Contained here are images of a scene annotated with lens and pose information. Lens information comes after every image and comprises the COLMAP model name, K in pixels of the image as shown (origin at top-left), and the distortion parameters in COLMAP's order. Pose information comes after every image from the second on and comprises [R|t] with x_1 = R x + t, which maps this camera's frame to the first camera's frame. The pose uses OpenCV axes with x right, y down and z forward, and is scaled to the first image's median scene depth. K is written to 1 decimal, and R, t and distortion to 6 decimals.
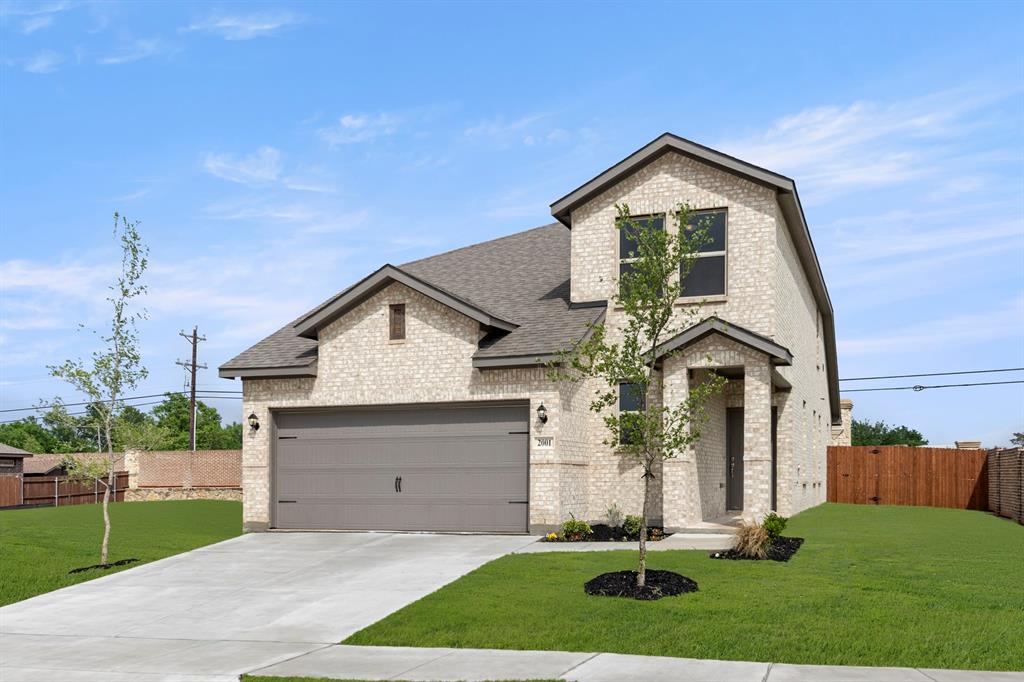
lens RADIAL K [[697.9, 0, 512.3], [0, 697.9, 348.7], [0, 0, 1]] dist [0.005347, 0.001494]
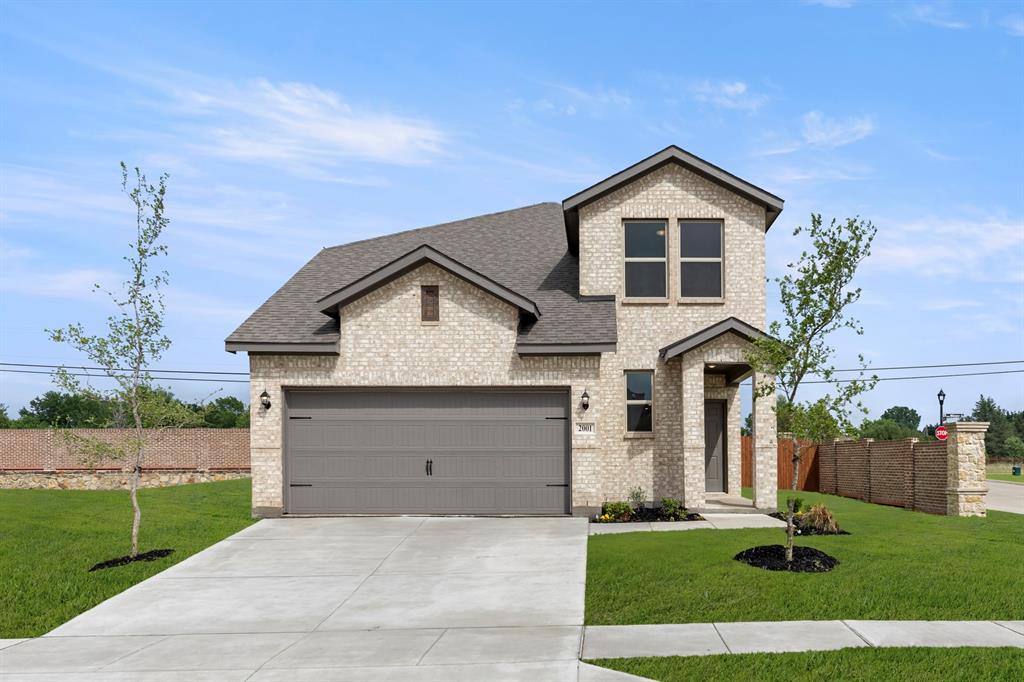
lens RADIAL K [[678.6, 0, 512.2], [0, 678.6, 335.5], [0, 0, 1]] dist [0.005001, -0.006051]
pose [[0.968365, 0.051578, 0.244149, -0.286742], [-0.051013, 0.998661, -0.008641, 0.009405], [-0.244268, -0.004087, 0.969699, 0.037895]]
